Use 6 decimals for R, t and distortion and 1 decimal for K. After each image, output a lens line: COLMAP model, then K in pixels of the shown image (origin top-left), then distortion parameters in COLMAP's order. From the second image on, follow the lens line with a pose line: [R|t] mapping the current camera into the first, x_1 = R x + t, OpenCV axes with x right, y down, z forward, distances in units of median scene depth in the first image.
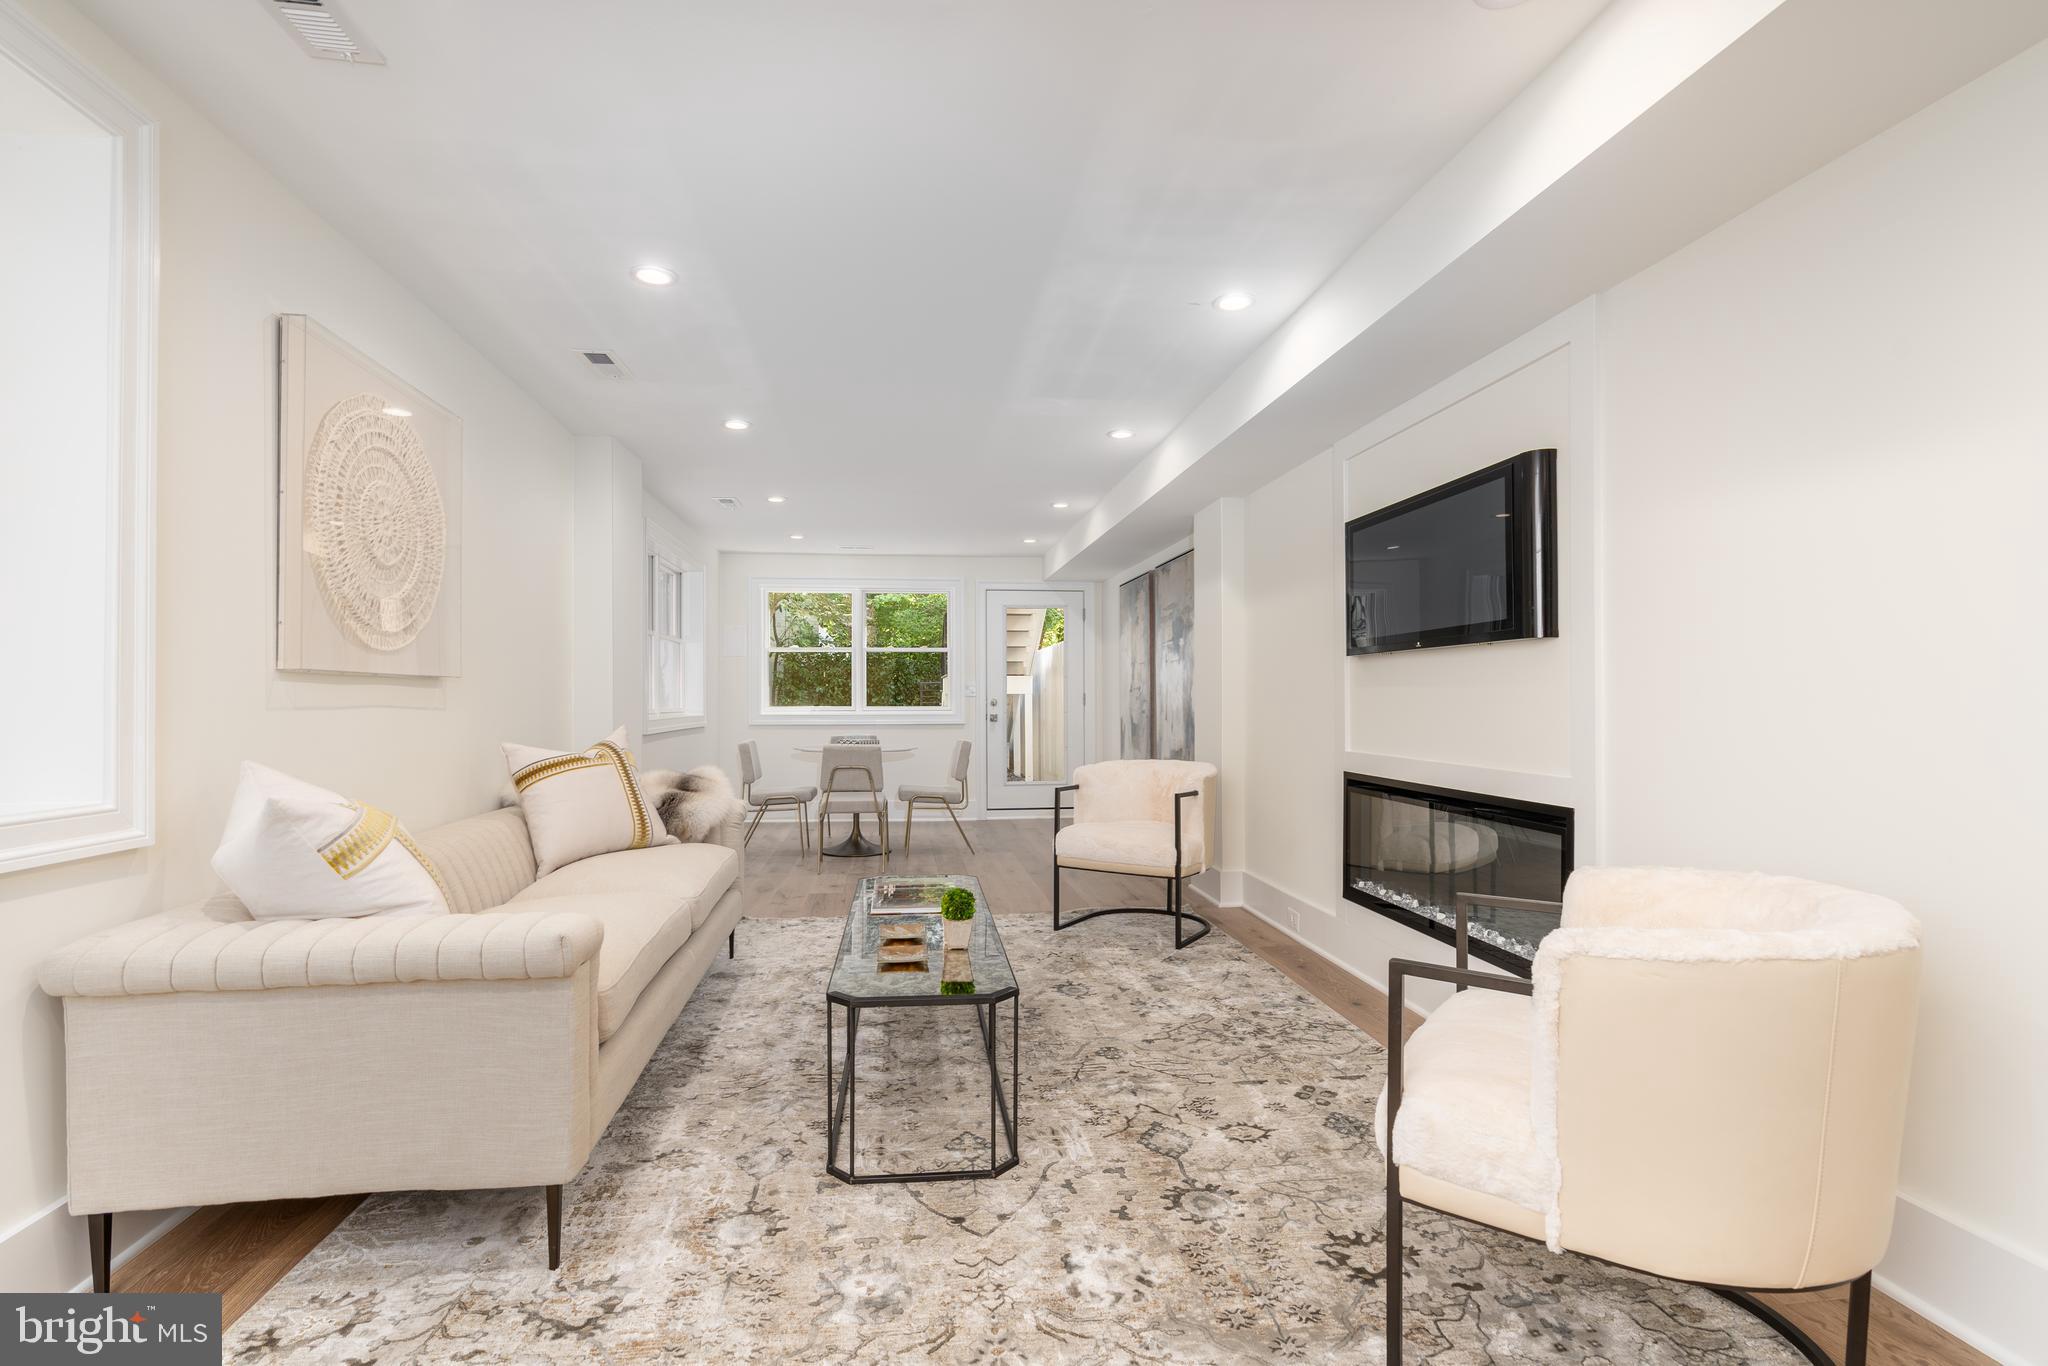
lens RADIAL K [[935.4, 0, 1014.9], [0, 935.4, 694.3], [0, 0, 1]] dist [-0.000977, 0.000494]
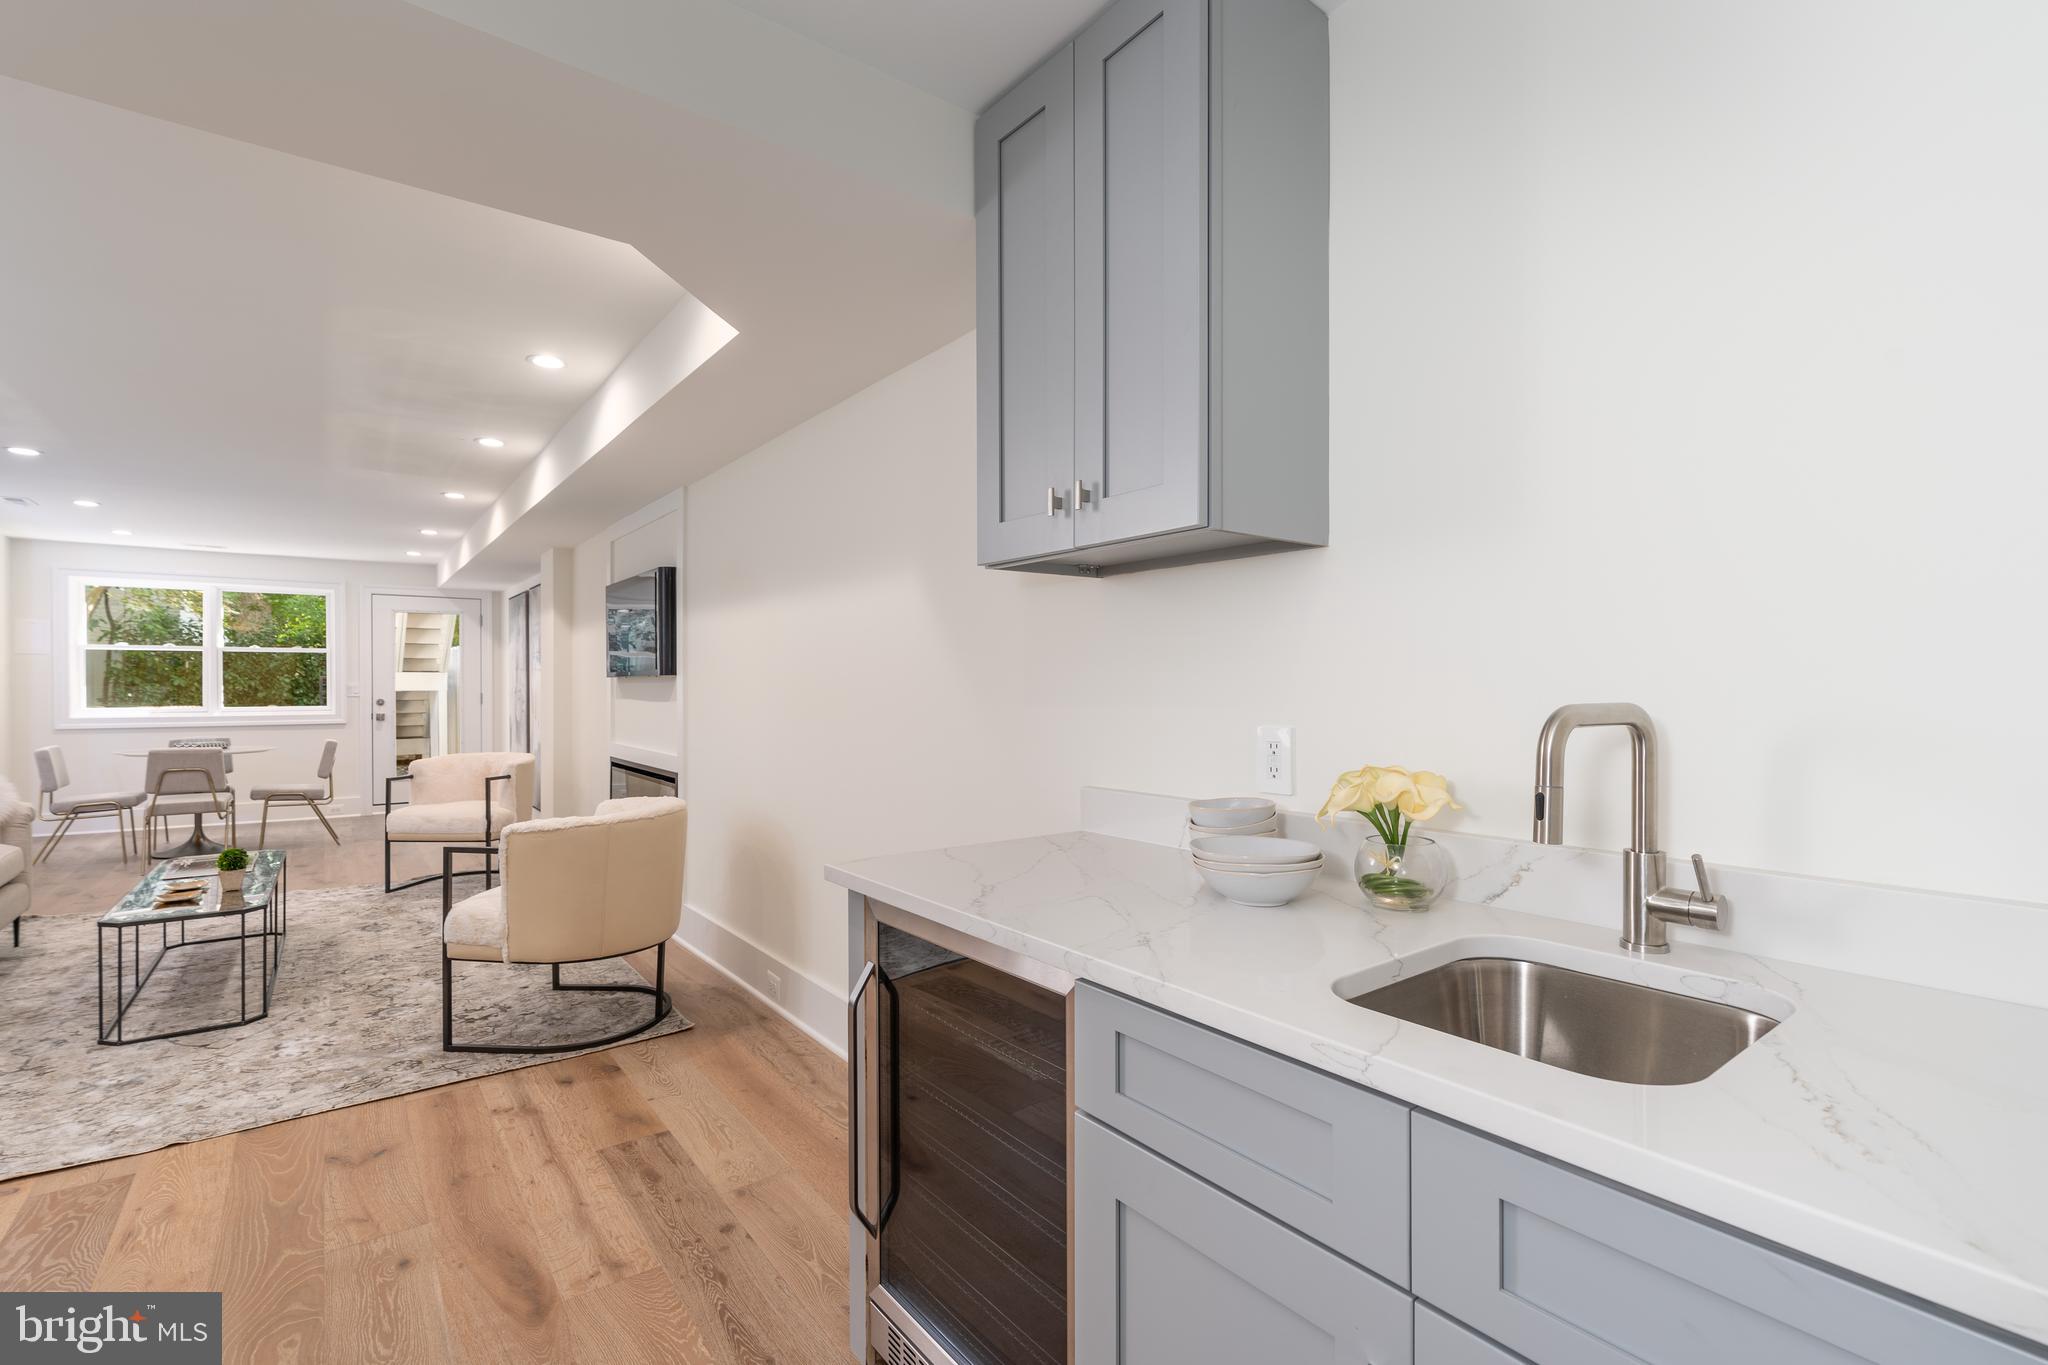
lens RADIAL K [[935.4, 0, 1035.3], [0, 935.4, 682.7], [0, 0, 1]] dist [-0.000977, 0.000494]
pose [[0.867446, 0.000900, 0.497531, 0.125798], [-0.001996, 0.999997, 0.001672, -0.021903], [-0.497528, -0.002443, 0.867445, -0.365337]]
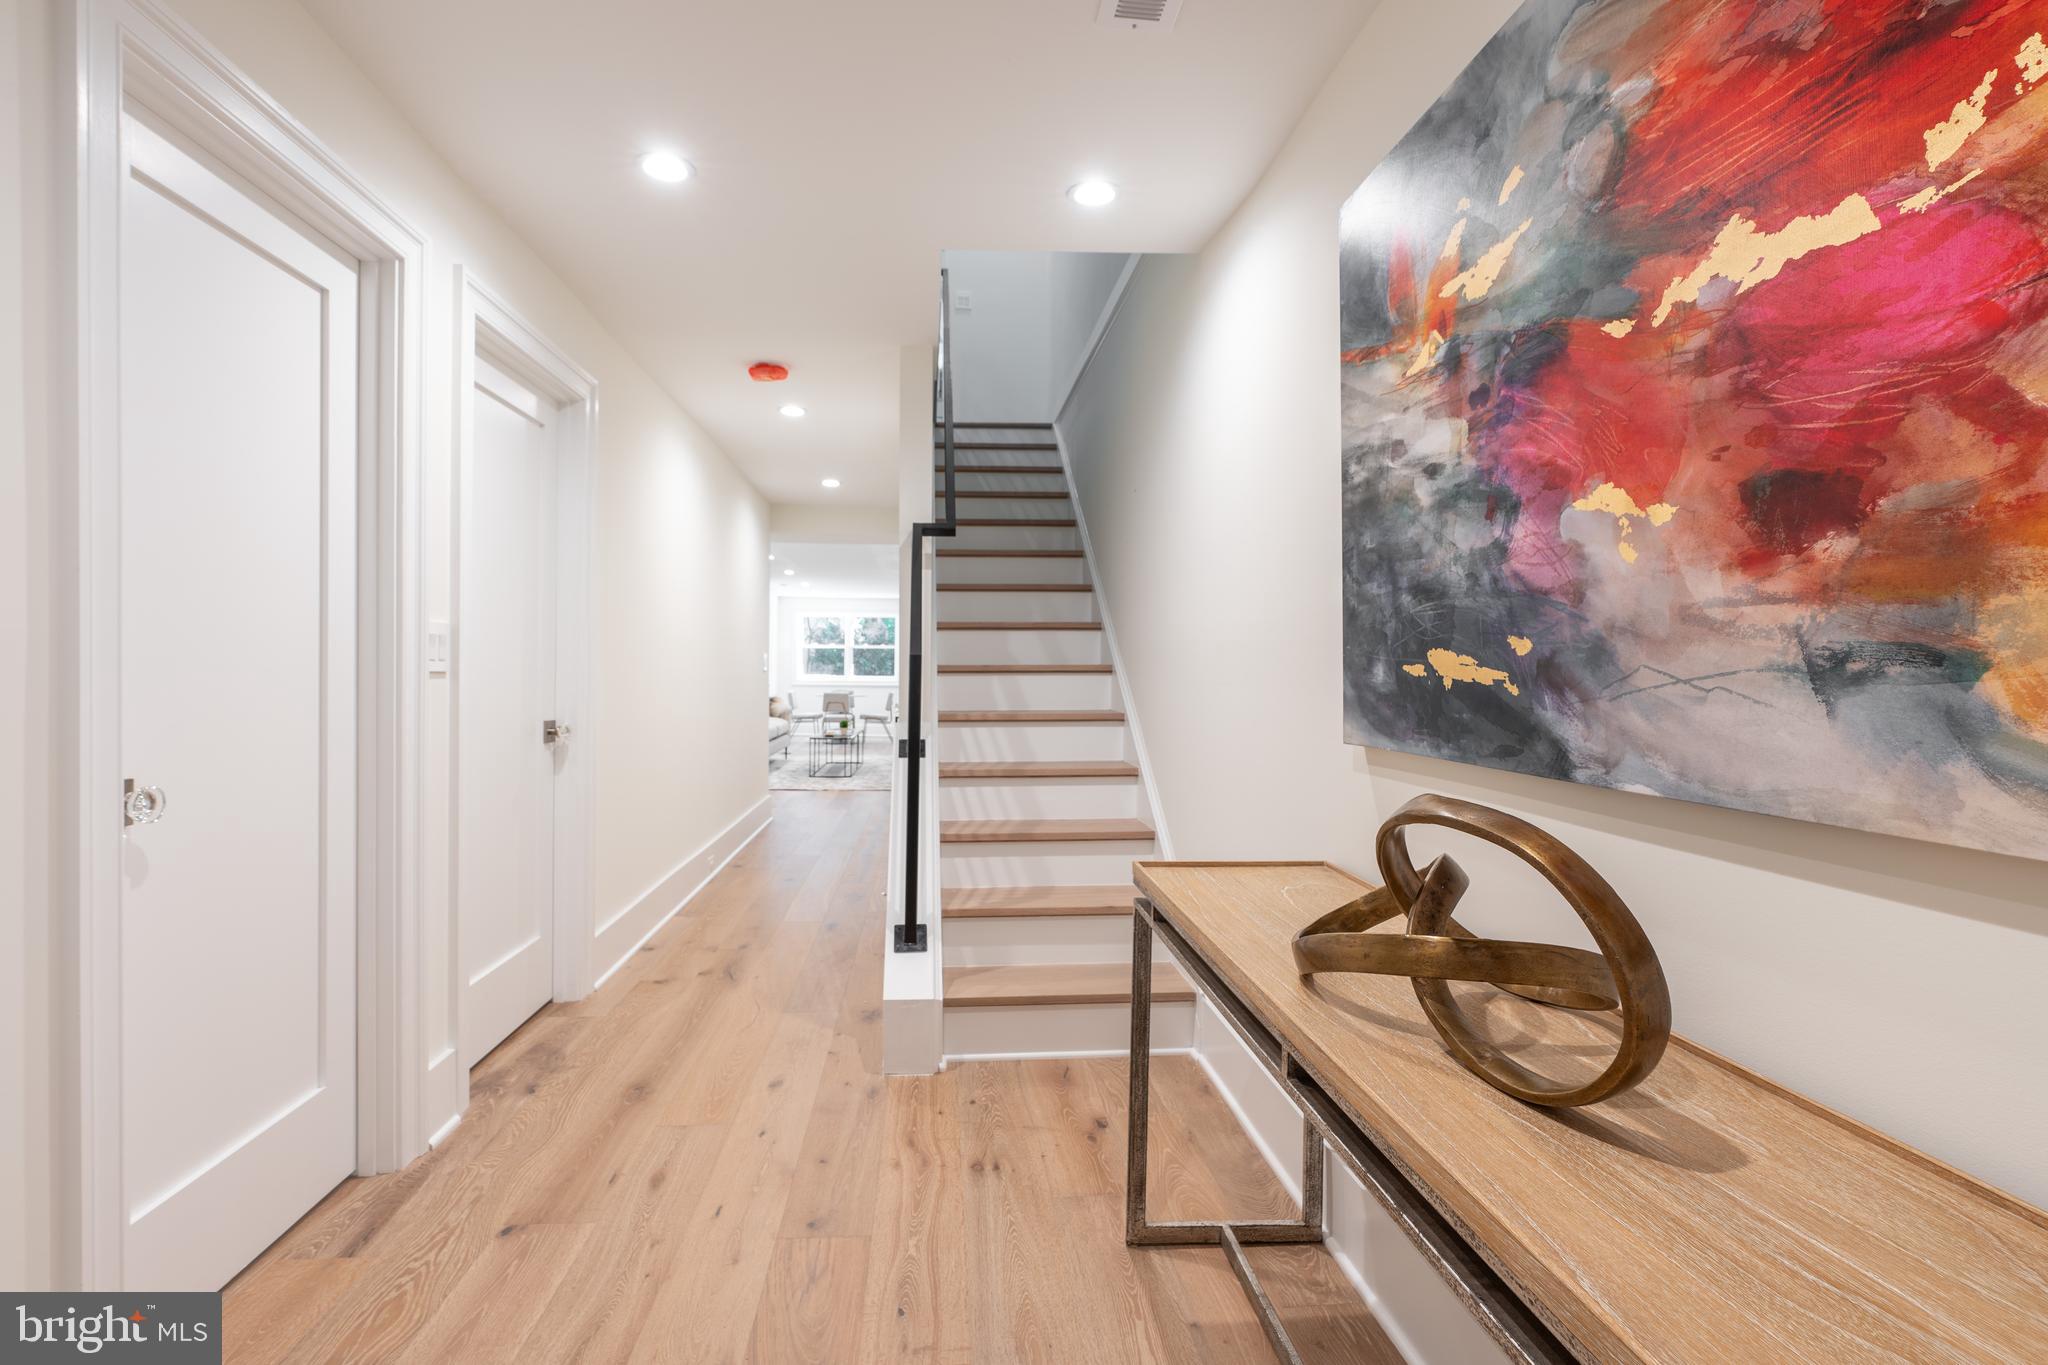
lens RADIAL K [[935.4, 0, 1022.2], [0, 935.4, 672.5], [0, 0, 1]] dist [-0.000977, 0.000494]
pose [[0.999070, 0.007651, -0.042426, 0.381490], [-0.007257, 0.999929, 0.009448, -0.021283], [0.042495, -0.009131, 0.999055, -1.286459]]
